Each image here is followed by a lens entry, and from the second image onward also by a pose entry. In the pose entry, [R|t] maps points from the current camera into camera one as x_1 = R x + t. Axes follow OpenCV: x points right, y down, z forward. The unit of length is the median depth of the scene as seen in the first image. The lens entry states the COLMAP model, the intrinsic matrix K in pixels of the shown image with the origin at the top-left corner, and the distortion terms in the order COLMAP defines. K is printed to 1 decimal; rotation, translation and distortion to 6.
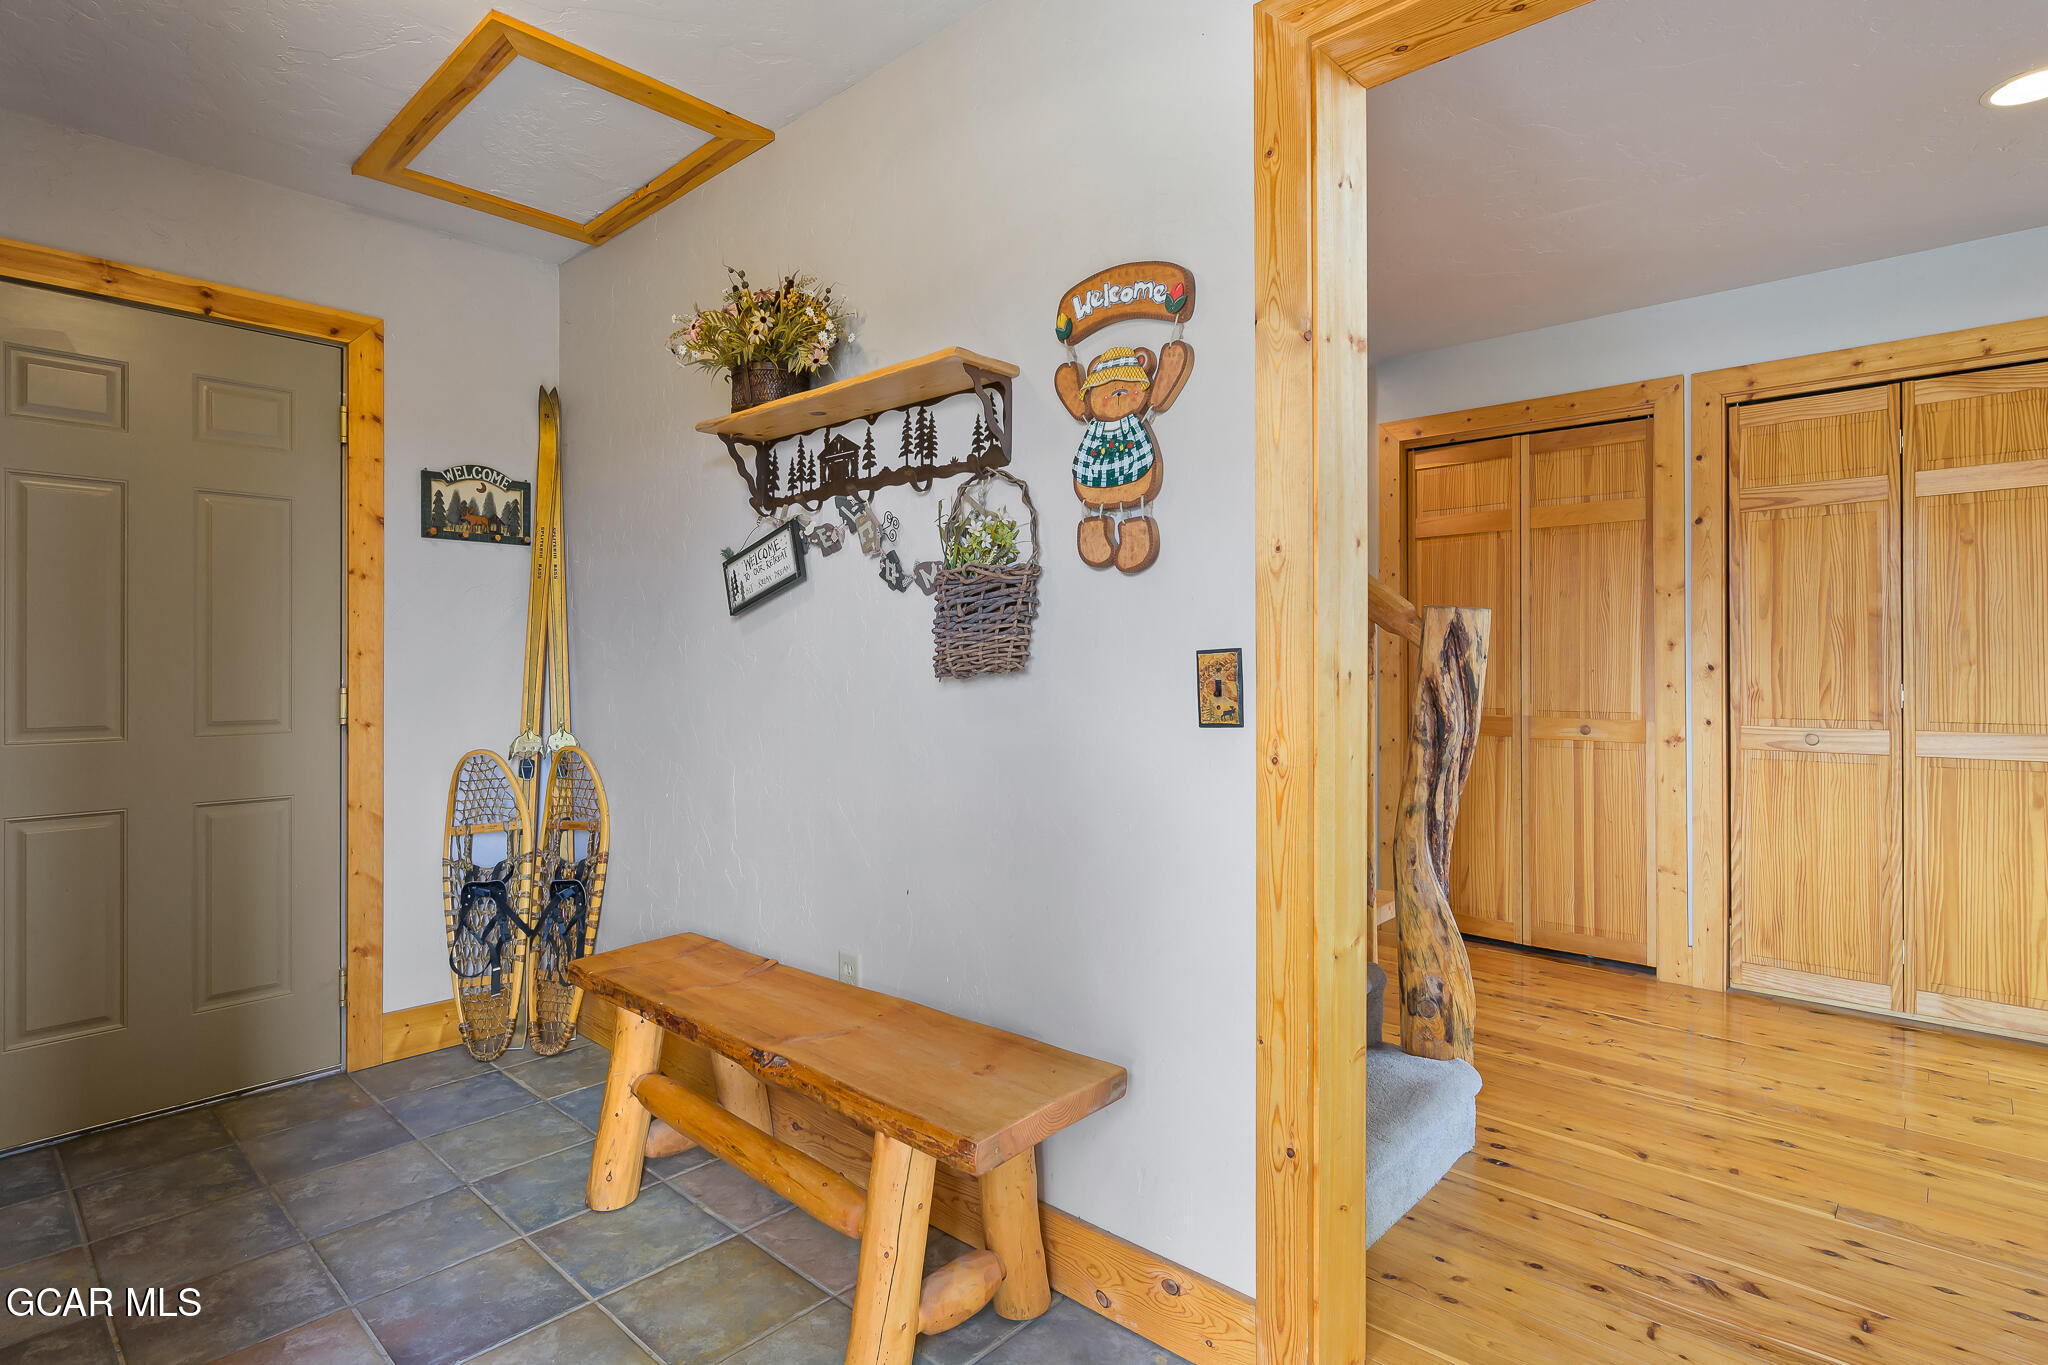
lens RADIAL K [[1002.6, 0, 1019.3], [0, 1002.6, 666.1], [0, 0, 1]] dist [0.001484, -0.000375]
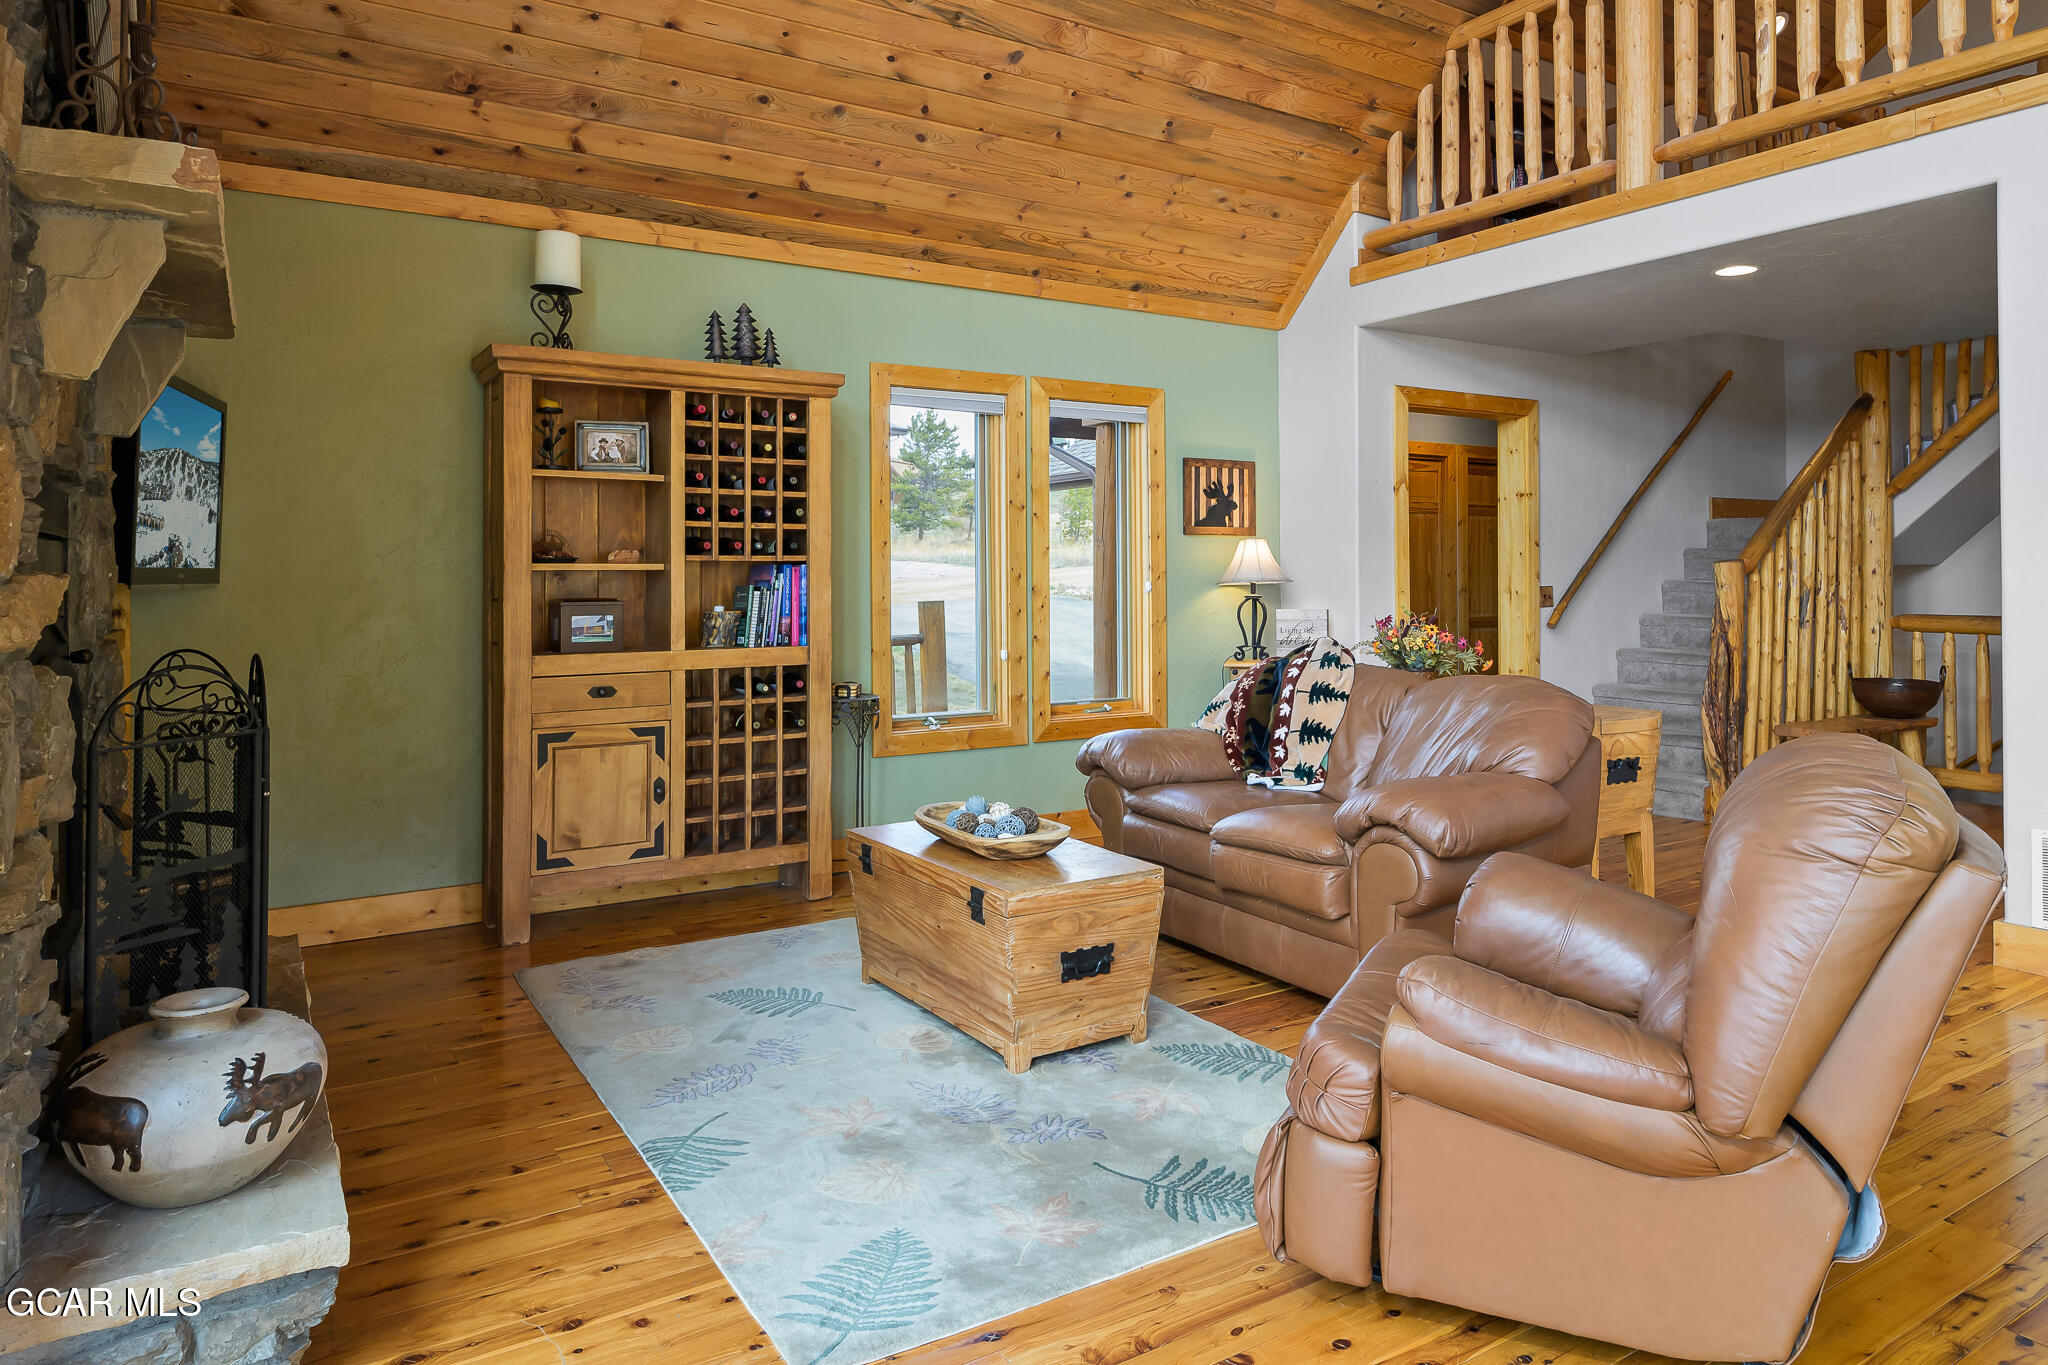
lens RADIAL K [[1231.3, 0, 1035.4], [0, 1231.3, 569.4], [0, 0, 1]] dist [-0.005928, -0.001805]
pose [[-0.272910, -0.002000, -0.962037, 2.910128], [0.007113, 0.999966, -0.004097, -0.042983], [0.962013, -0.007961, -0.272887, 0.344717]]
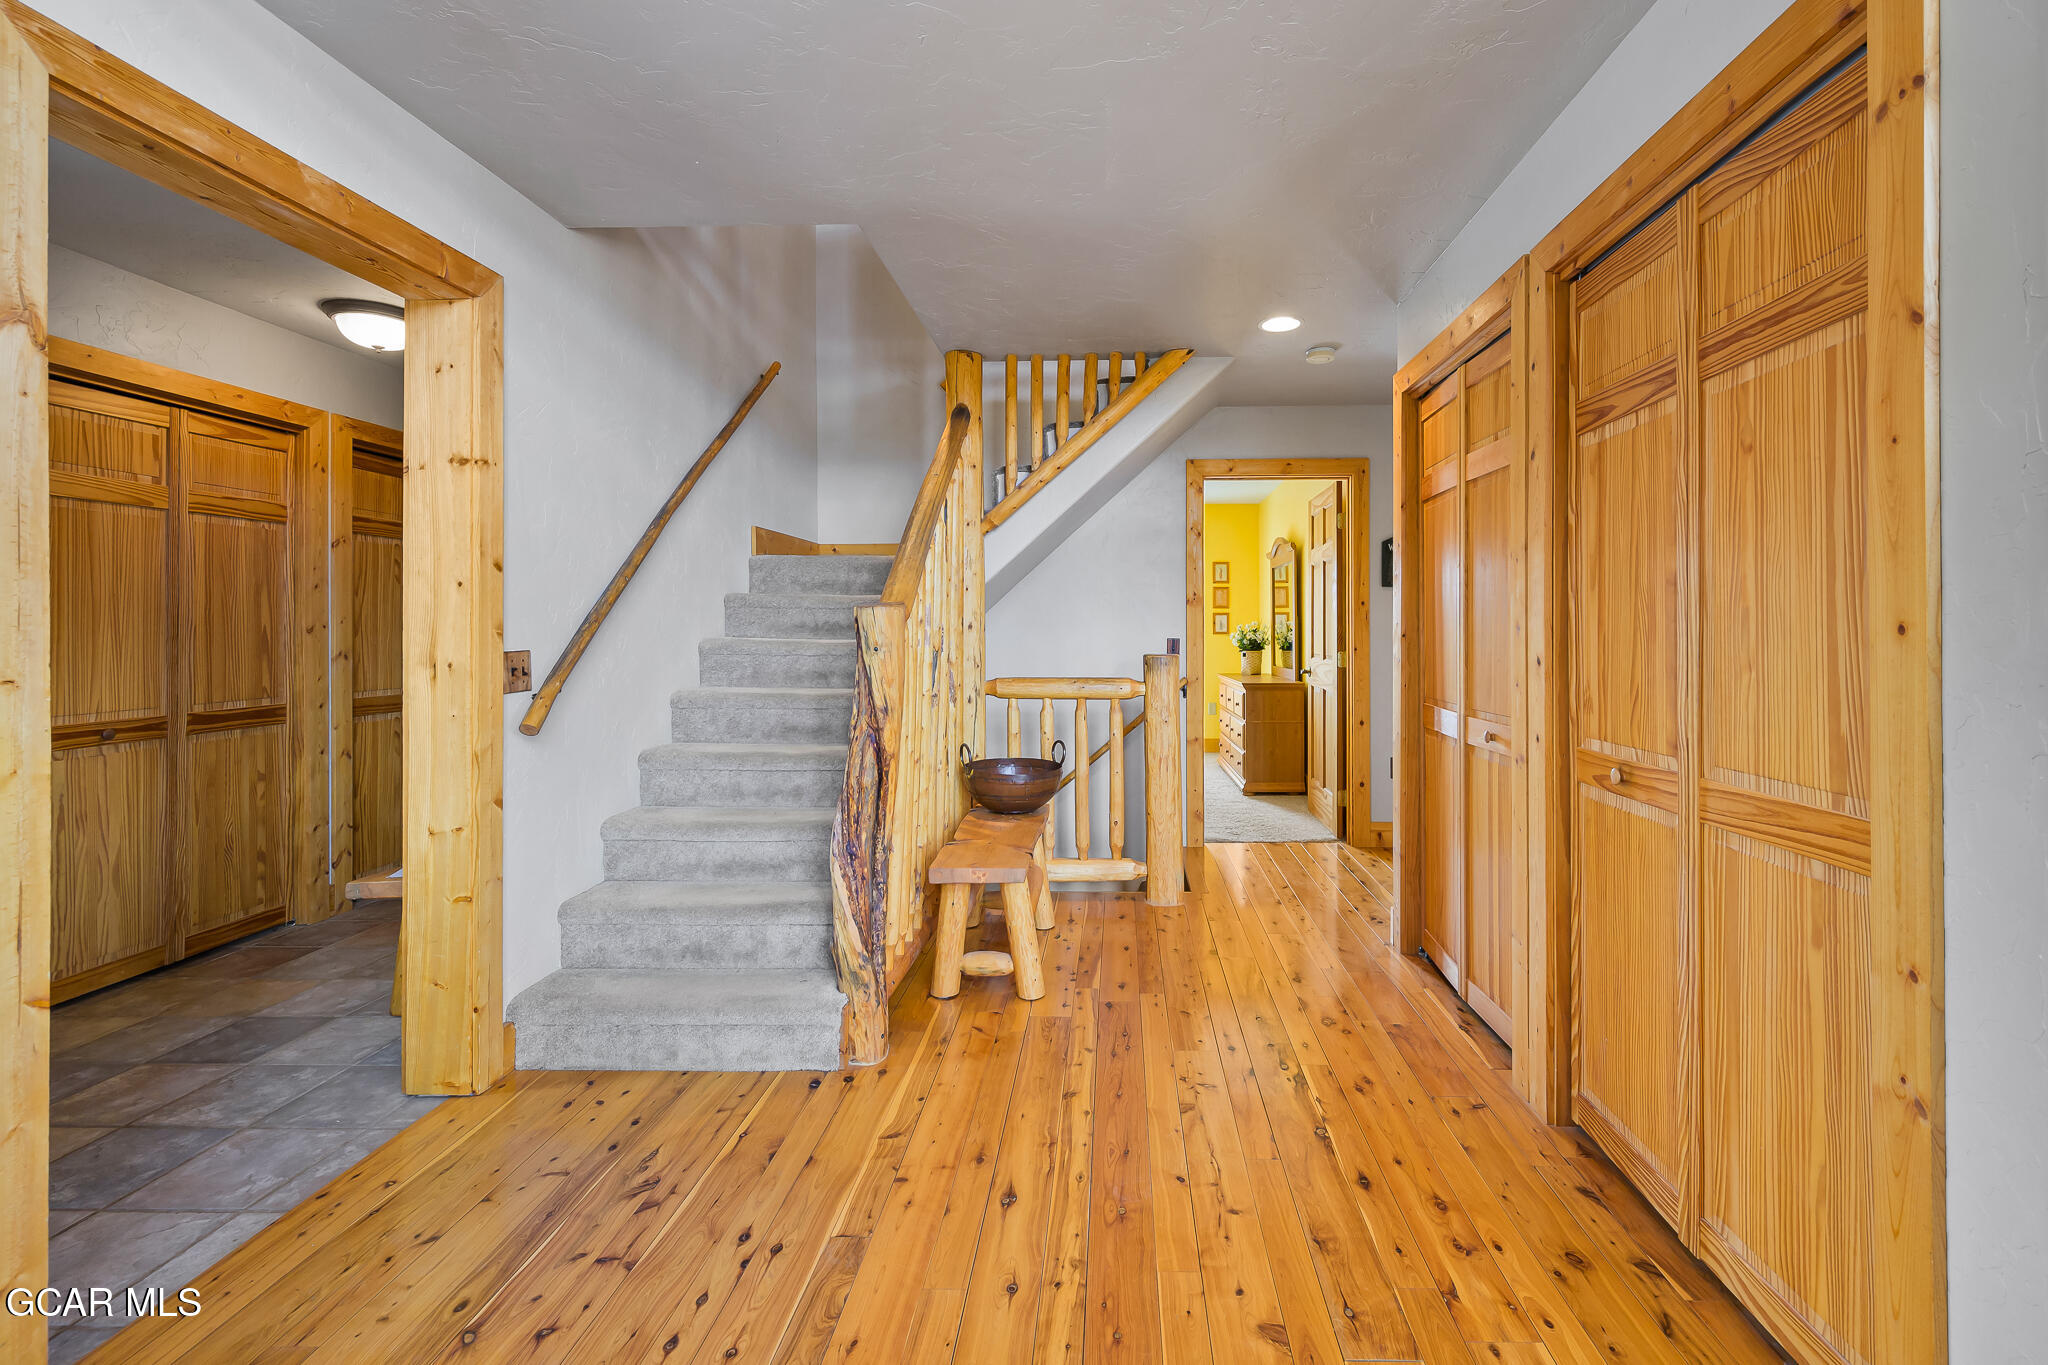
lens RADIAL K [[873.5, 0, 1114.6], [0, 873.5, 633.6], [0, 0, 1]] dist [0.000412, 0.000017]
pose [[0.681927, 0.000146, -0.731420, 1.292822], [0.003705, 0.999986, 0.003654, -0.029522], [0.731411, -0.005201, 0.681917, 0.499390]]
